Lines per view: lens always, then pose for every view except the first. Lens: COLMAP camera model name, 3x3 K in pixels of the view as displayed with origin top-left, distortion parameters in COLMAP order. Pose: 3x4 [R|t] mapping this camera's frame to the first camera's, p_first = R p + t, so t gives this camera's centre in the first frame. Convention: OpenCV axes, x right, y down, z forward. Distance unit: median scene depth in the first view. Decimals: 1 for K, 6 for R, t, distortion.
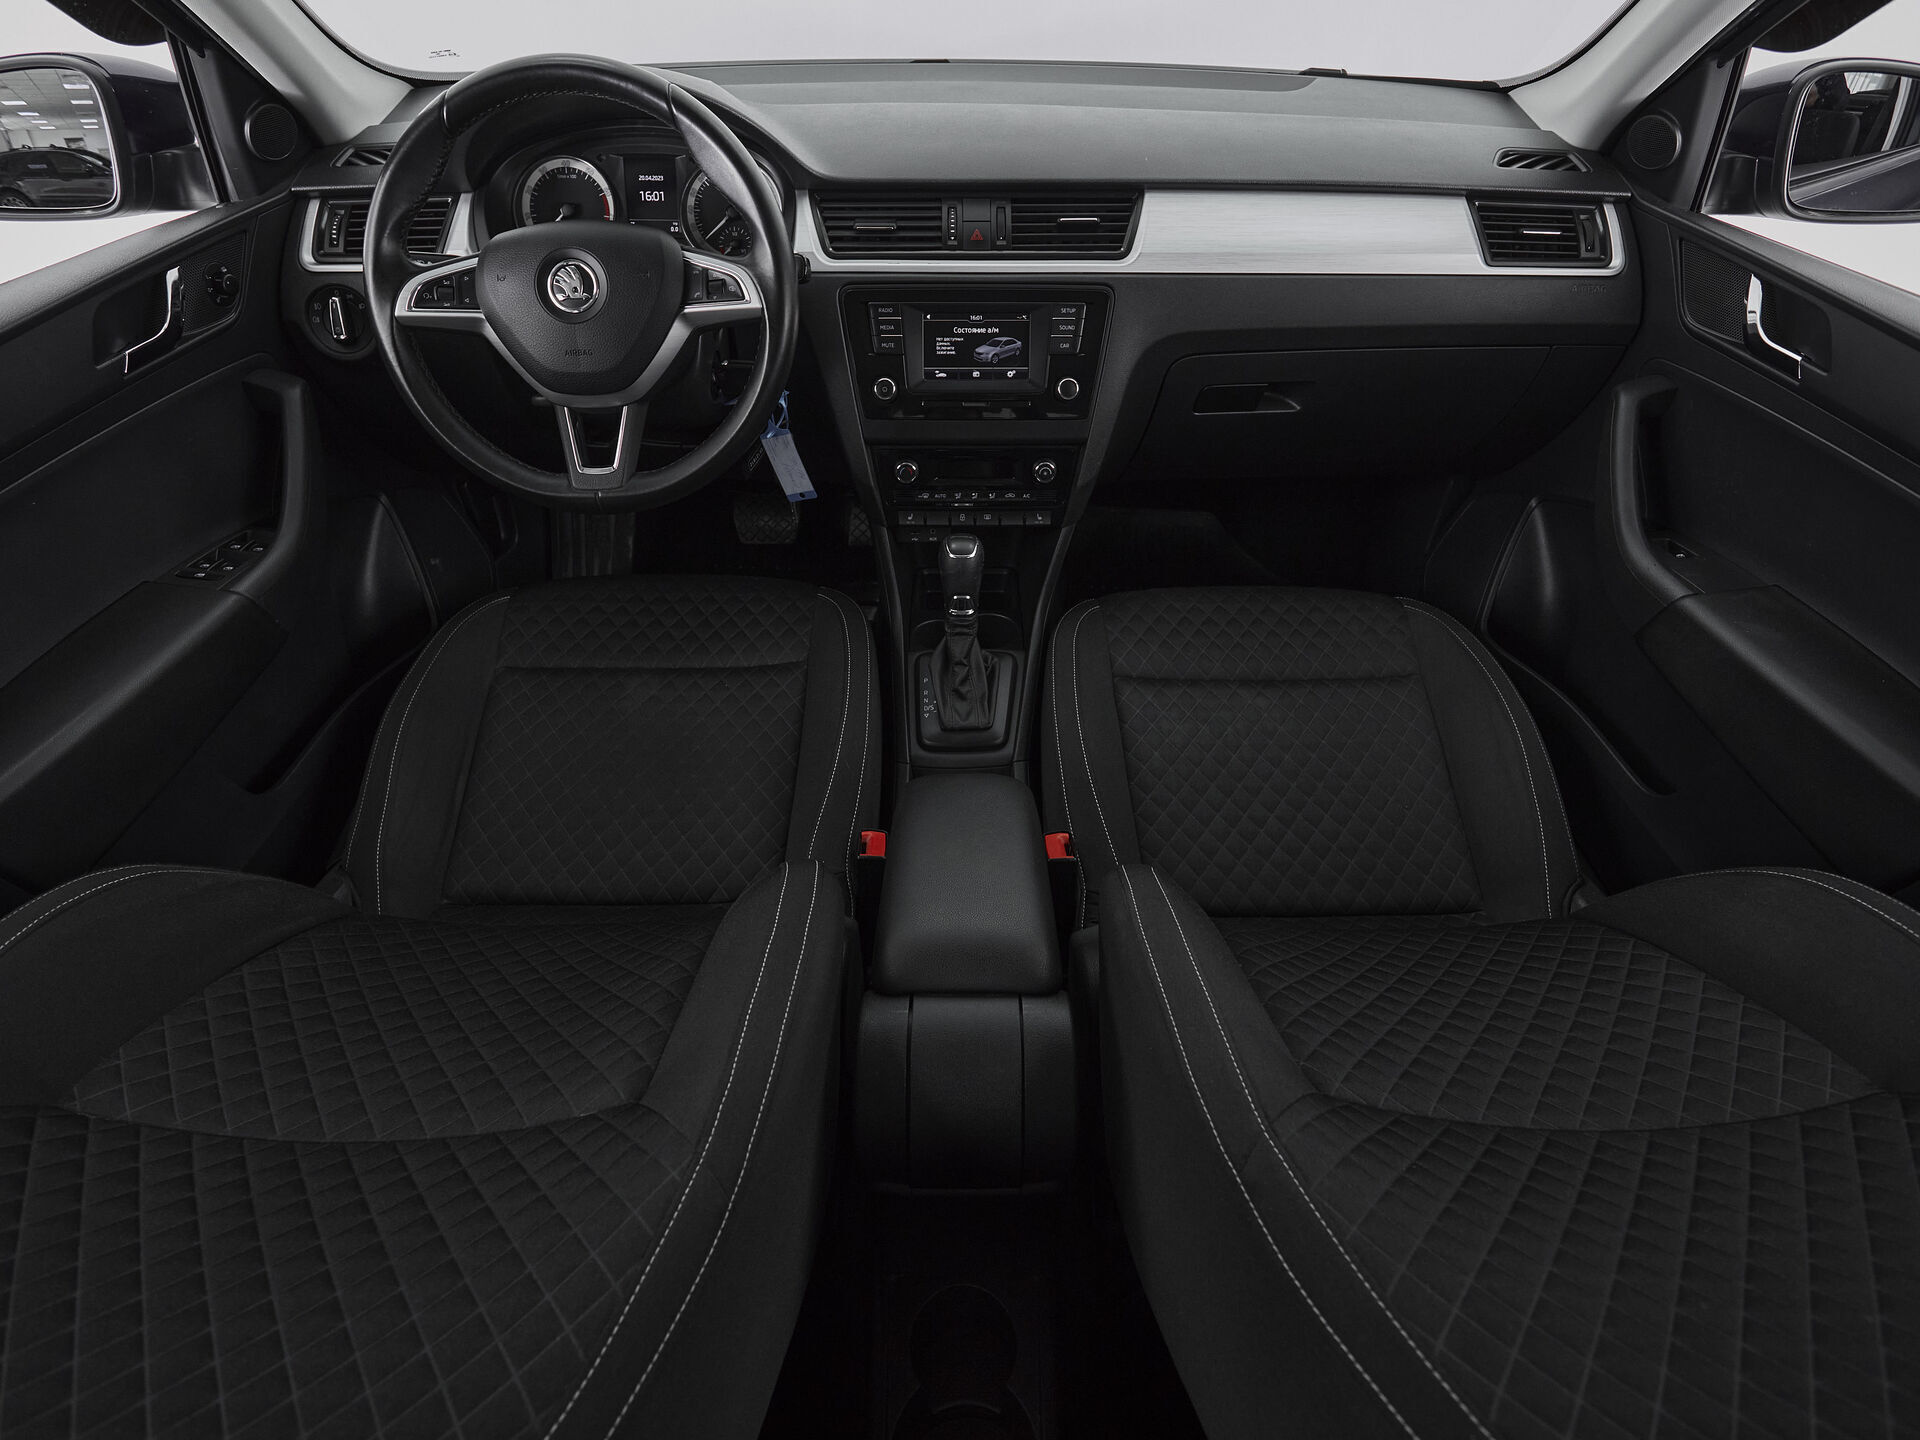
lens RADIAL K [[1061.4, 0, 961.6], [0, 1061.4, 724.5], [0, 0, 1]] dist [0.001248, -0.003710]
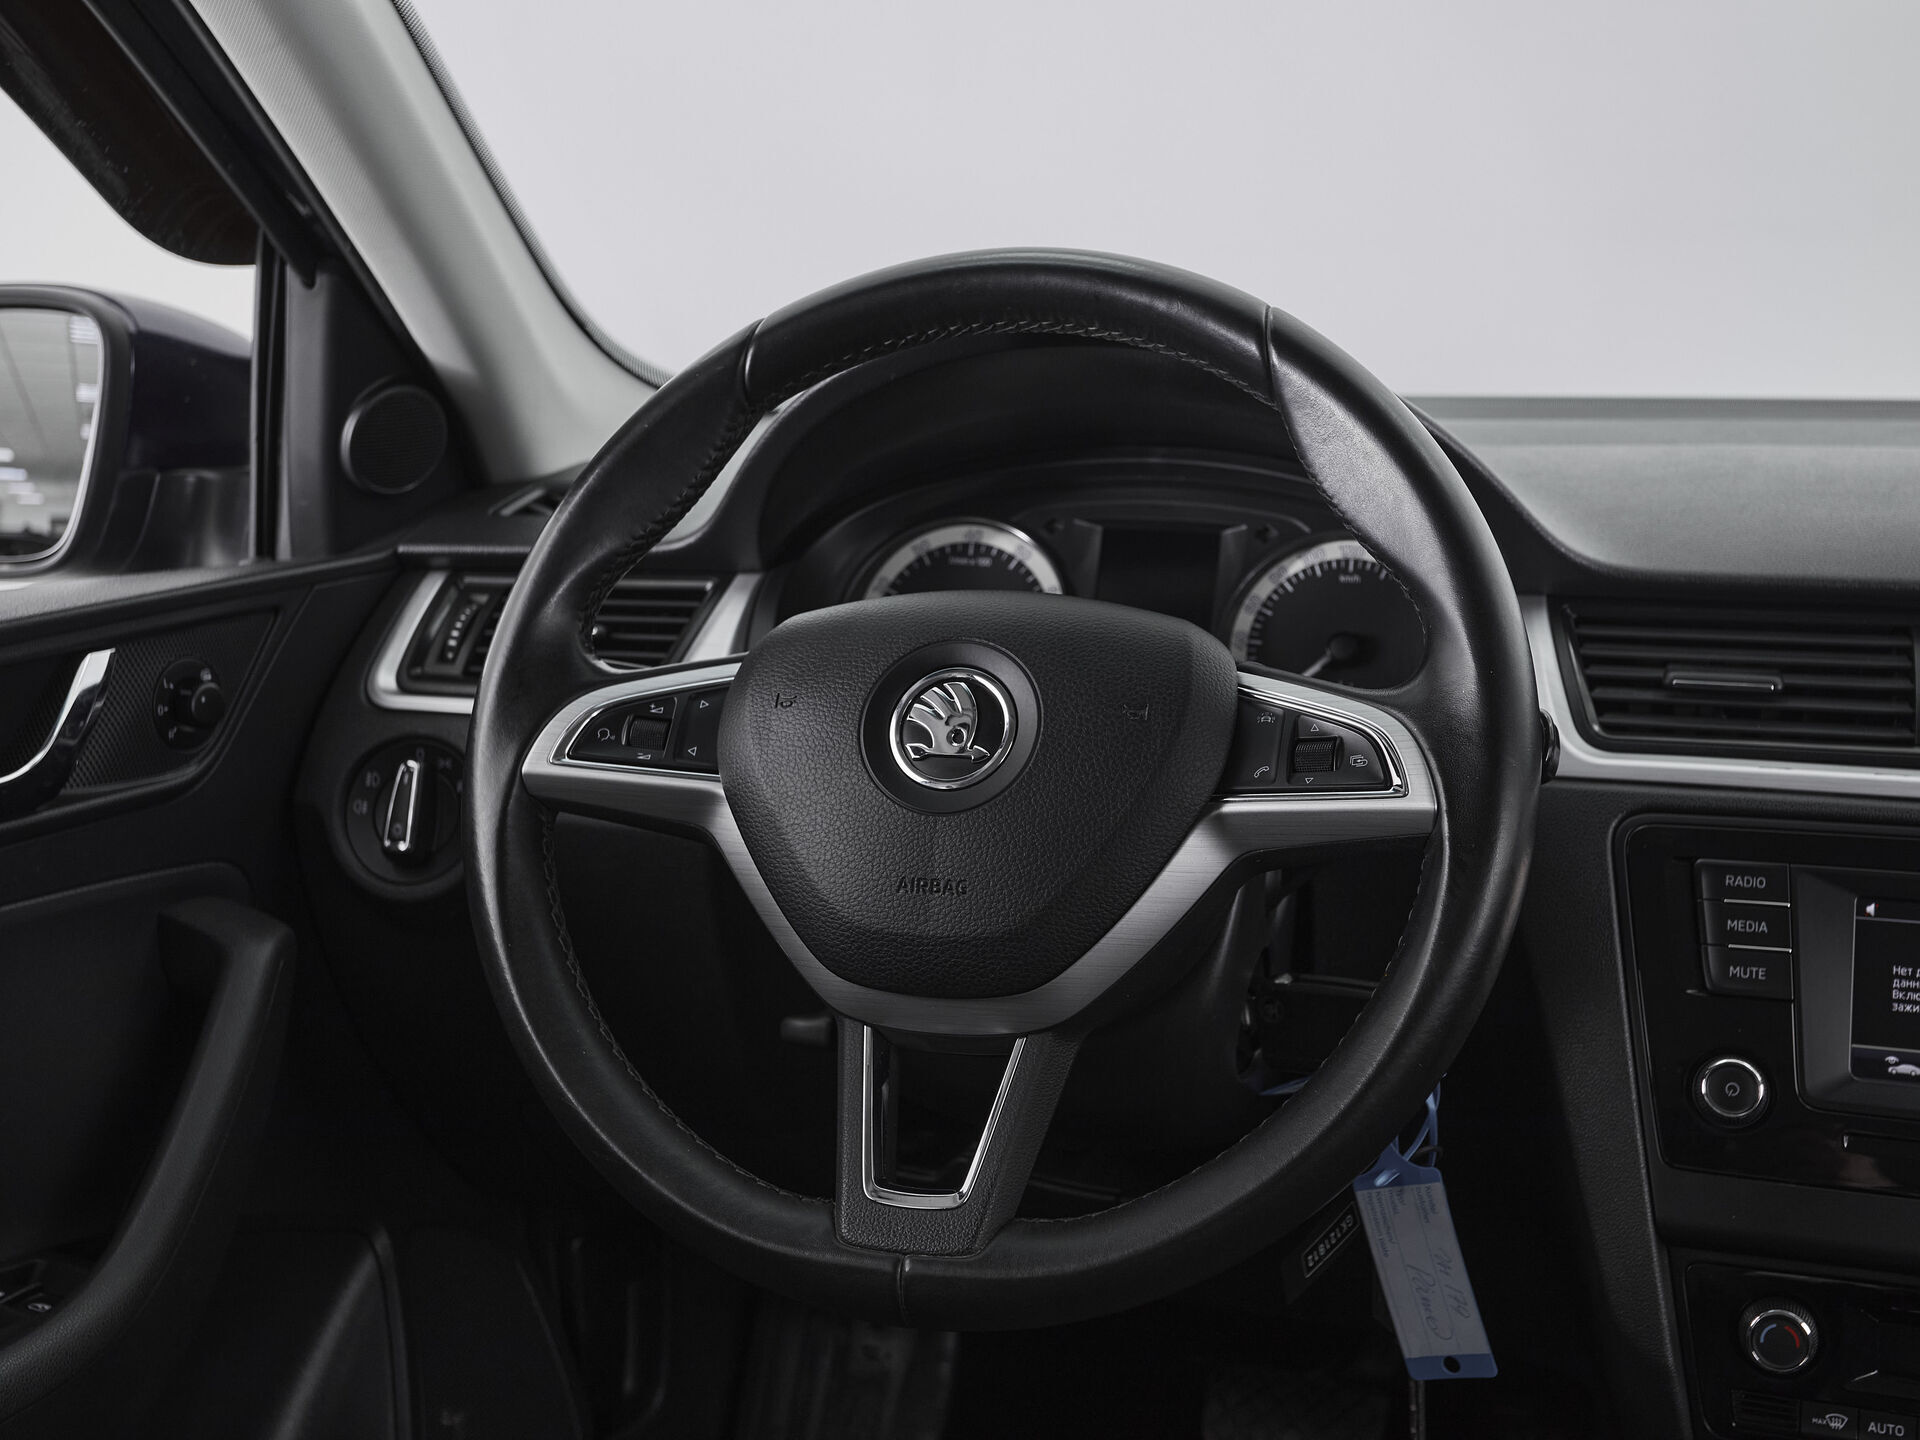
lens RADIAL K [[2351.2, 0, 942.8], [0, 2351.2, 710.7], [0, 0, 1]] dist [0.051136, 0.000000]
pose [[0.952080, 0.049339, -0.301842, -0.091460], [-0.191141, 0.866422, -0.461278, -0.015889], [0.238764, 0.496868, 0.834334, 0.230857]]
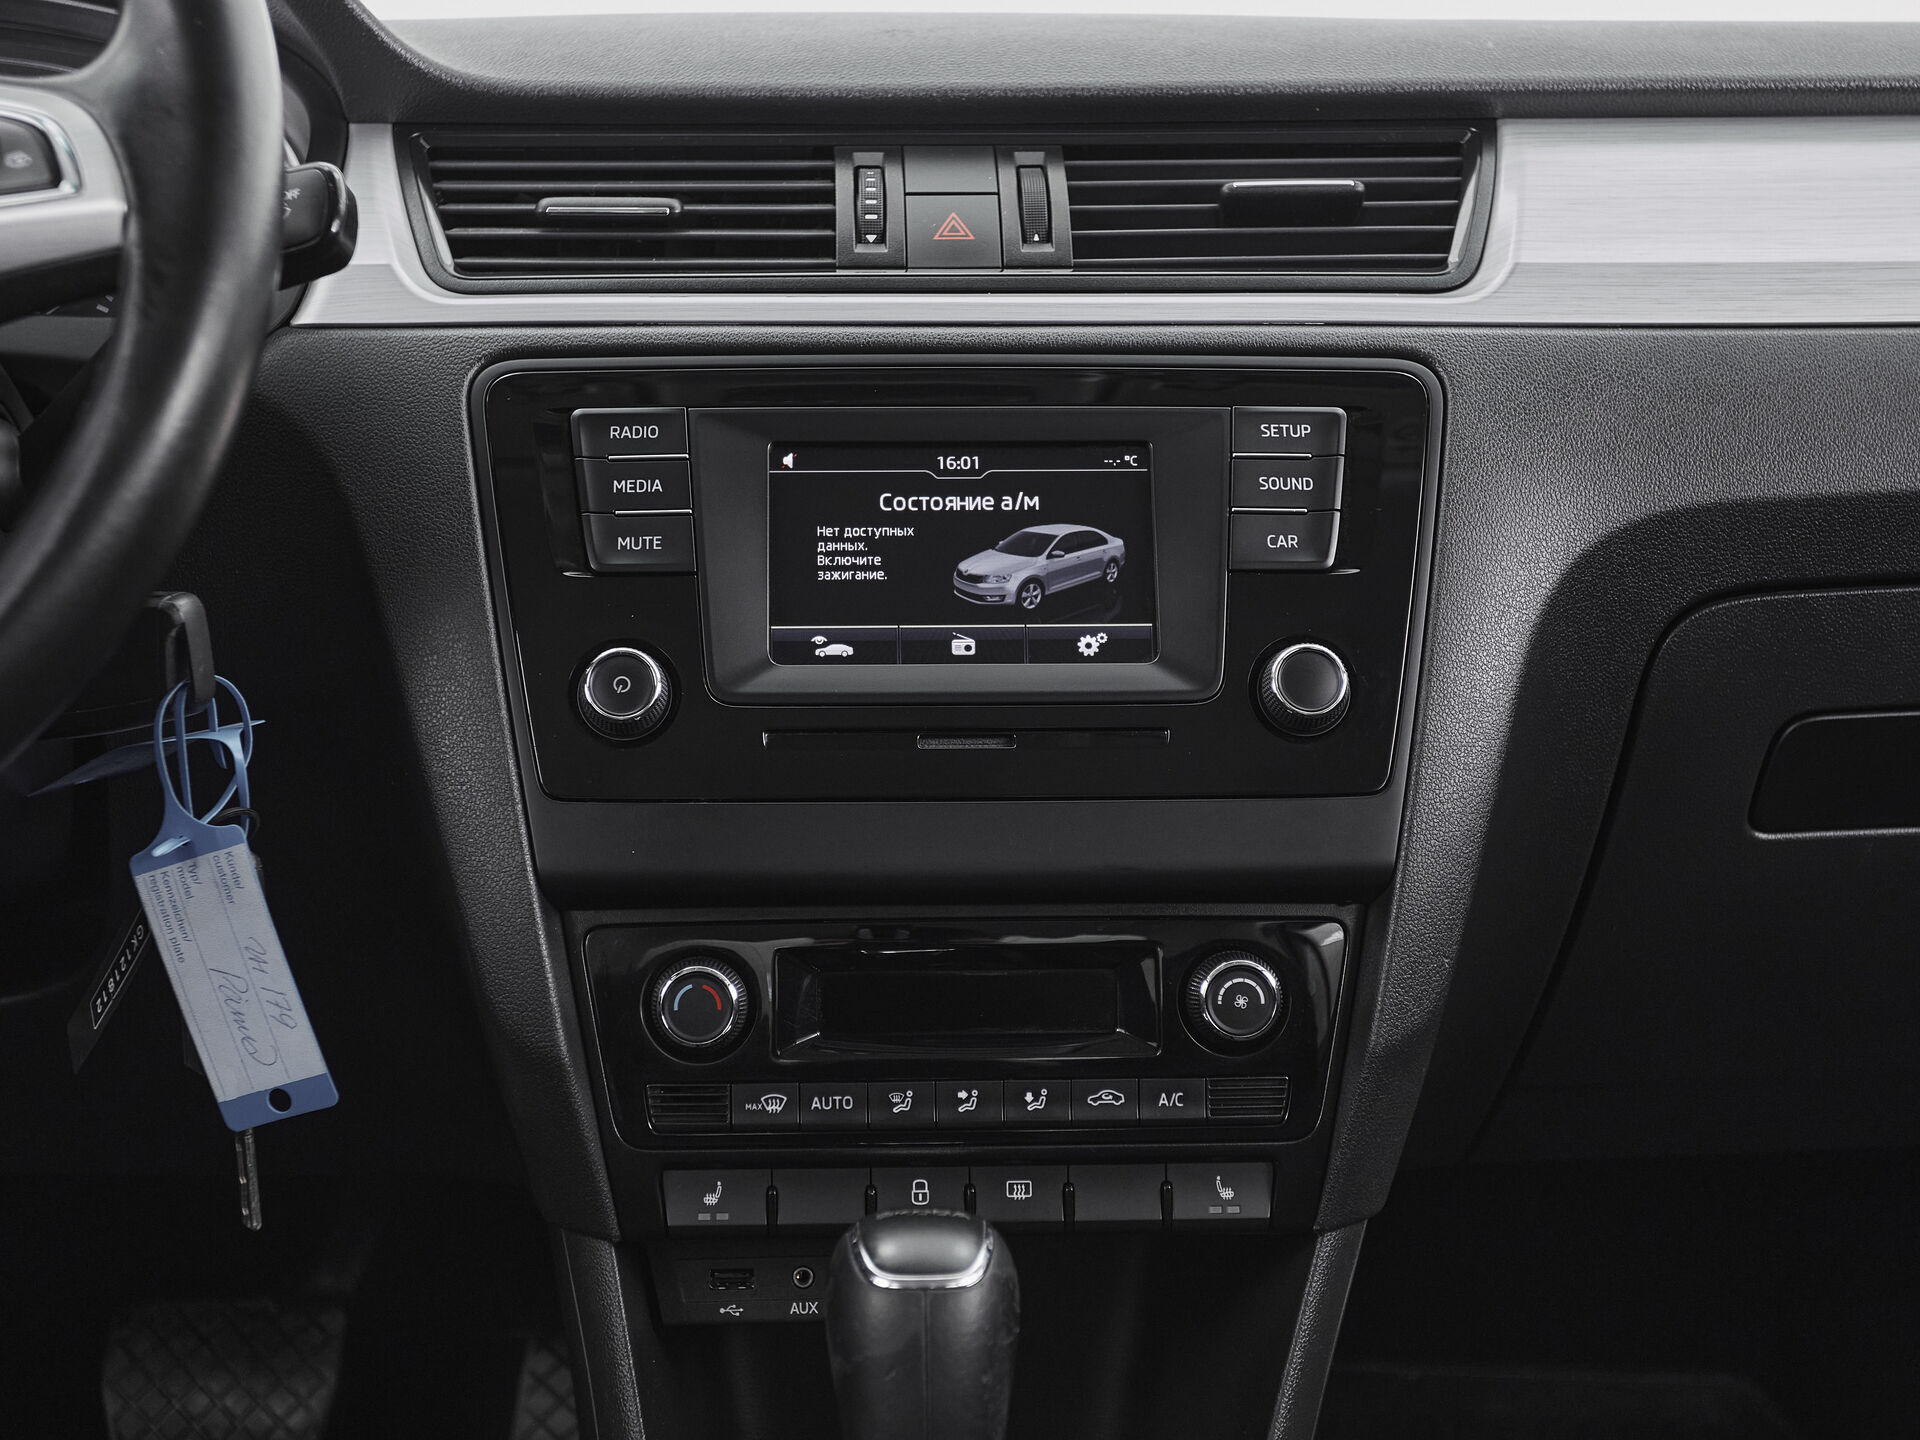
lens RADIAL K [[2584.1, 0, 925.1], [0, 2584.1, 732.4], [0, 0, 1]] dist [0.050121, 0.000000]
pose [[0.999732, -0.011191, 0.020270, -0.009882], [0.020087, 0.854588, -0.518918, 0.032673], [-0.011515, 0.519186, 0.854584, 0.455288]]
